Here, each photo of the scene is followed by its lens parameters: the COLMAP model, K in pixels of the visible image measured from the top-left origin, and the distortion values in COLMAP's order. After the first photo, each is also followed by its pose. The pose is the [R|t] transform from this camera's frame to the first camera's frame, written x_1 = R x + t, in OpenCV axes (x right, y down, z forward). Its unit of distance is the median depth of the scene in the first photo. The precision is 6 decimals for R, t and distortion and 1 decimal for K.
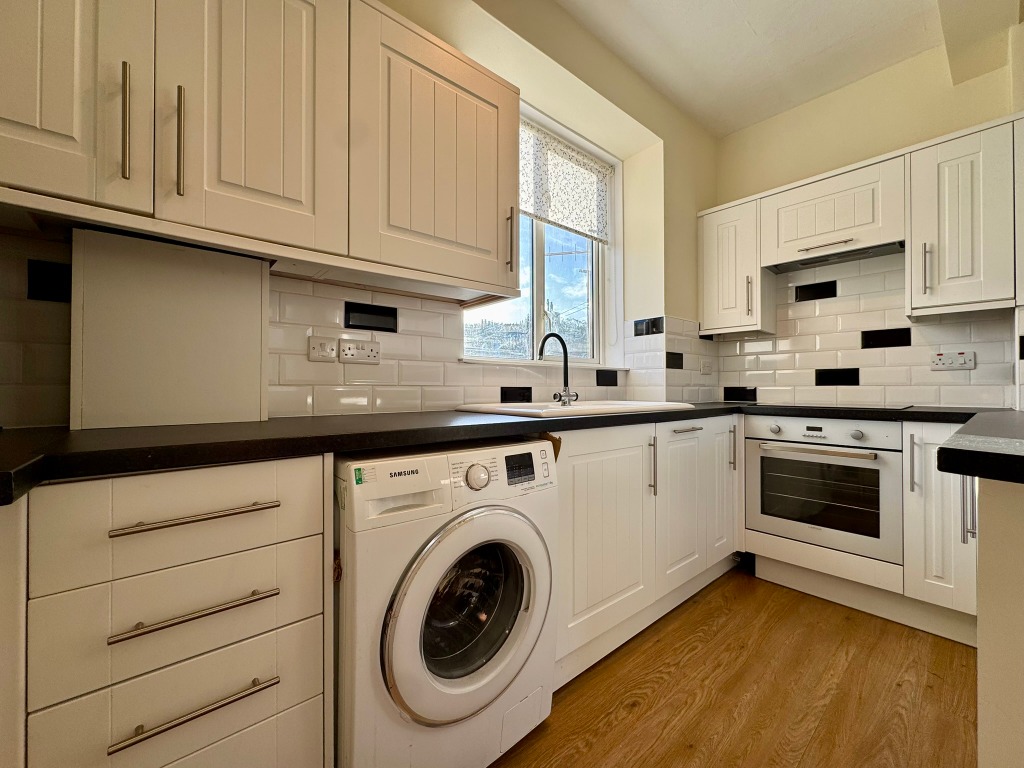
lens RADIAL K [[414.4, 0, 531.1], [0, 414.4, 385.3], [0, 0, 1]] dist [-0.000633, 0.000182]
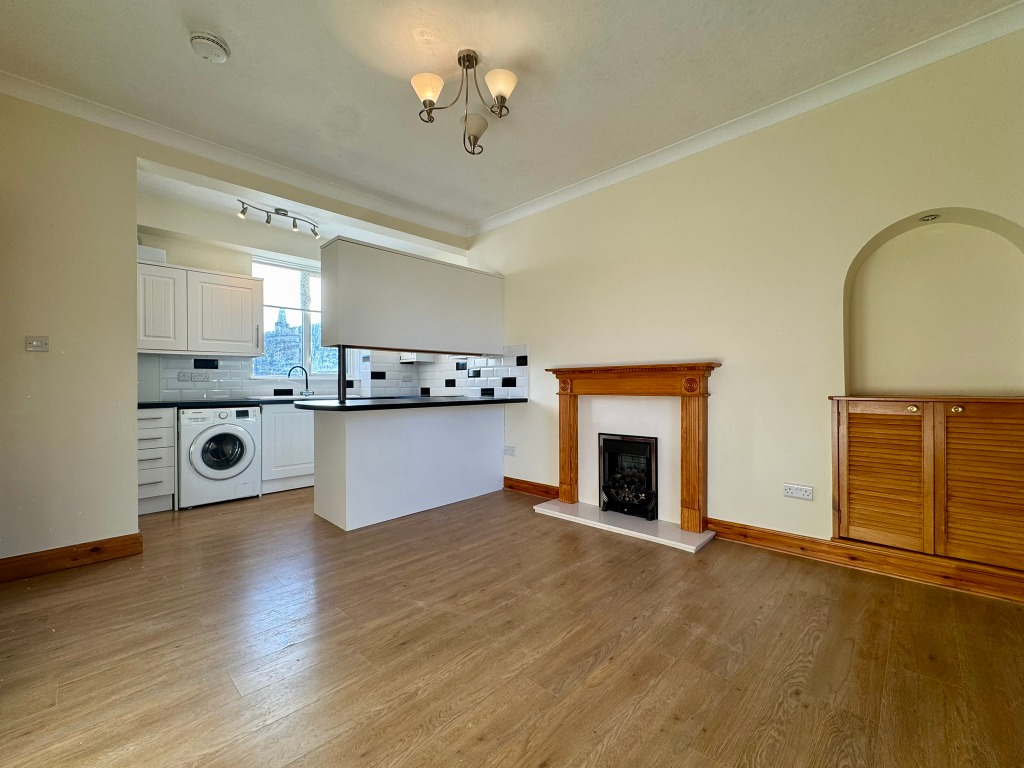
lens RADIAL K [[414.4, 0, 514.8], [0, 414.4, 383.8], [0, 0, 1]] dist [-0.000633, 0.000182]
pose [[0.996067, -0.005217, 0.088445, 1.161330], [0.004949, 0.999982, 0.003250, -0.028912], [-0.088461, -0.002800, 0.996076, -1.569601]]
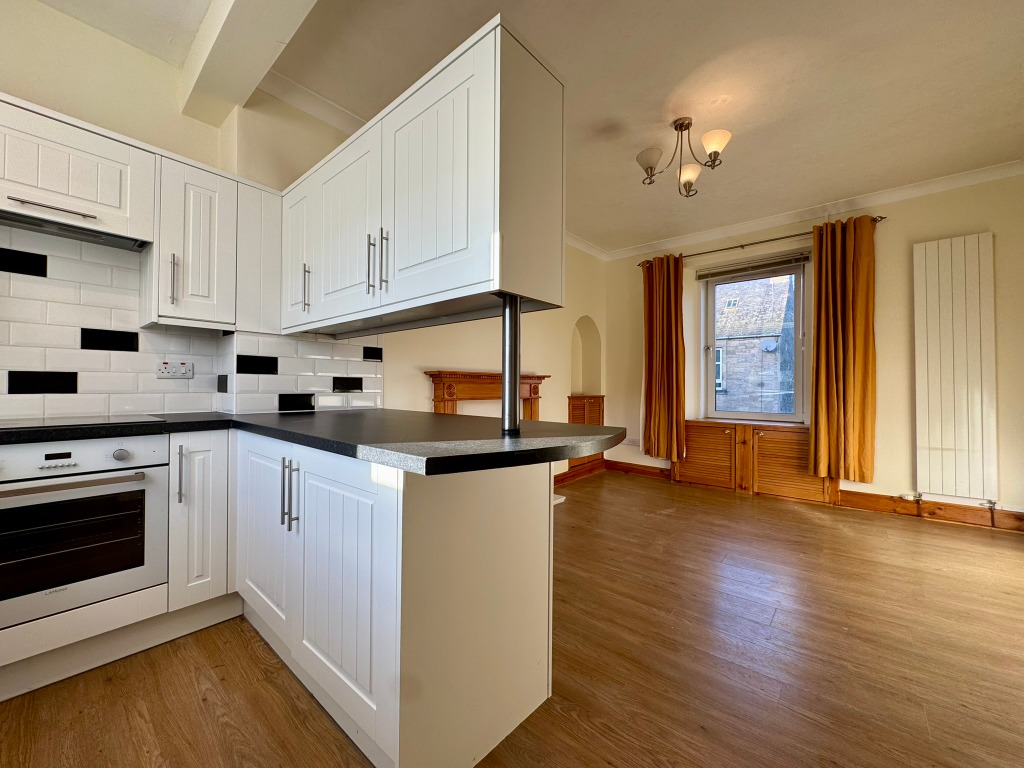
lens RADIAL K [[414.4, 0, 491.2], [0, 414.4, 383.8], [0, 0, 1]] dist [-0.000633, 0.000182]
pose [[-0.117235, 0.002844, 0.993100, -0.141257], [-0.017499, 0.999835, -0.004929, -0.034303], [-0.992950, -0.017956, -0.117166, 0.337703]]
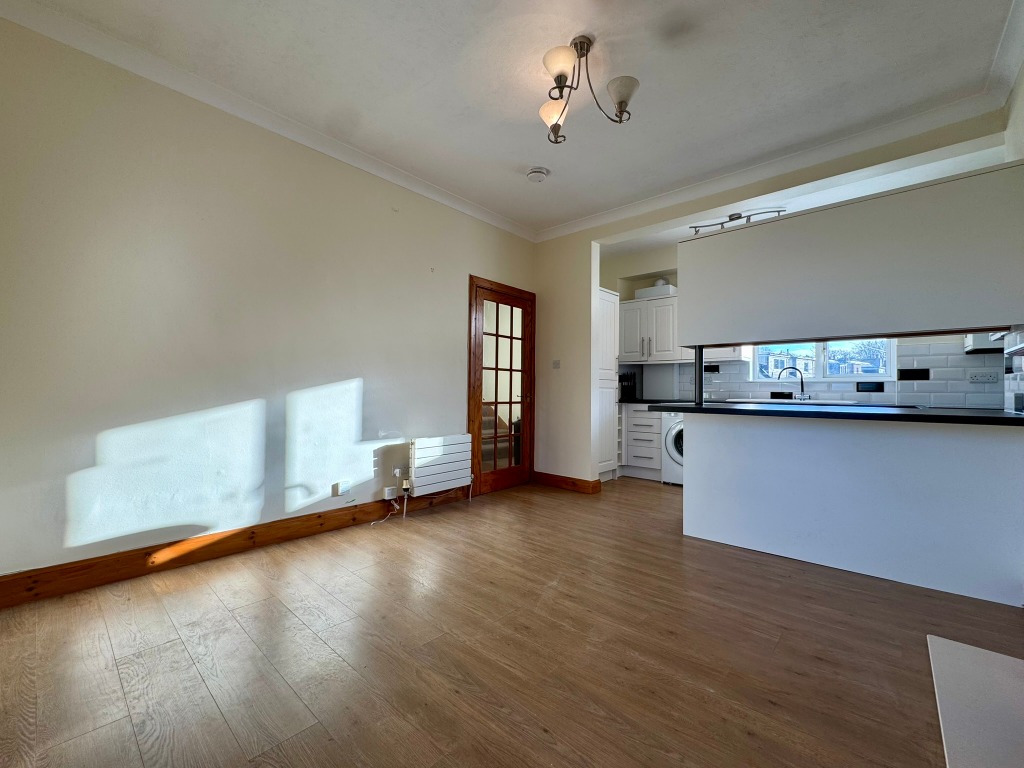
lens RADIAL K [[425.8, 0, 517.7], [0, 425.8, 383.9], [0, 0, 1]] dist [0.000171, -0.000311]
pose [[0.139984, -0.013031, -0.990068, 2.202023], [-0.000824, 0.999912, -0.013278, -0.008648], [0.990153, 0.002674, 0.139961, -0.754587]]
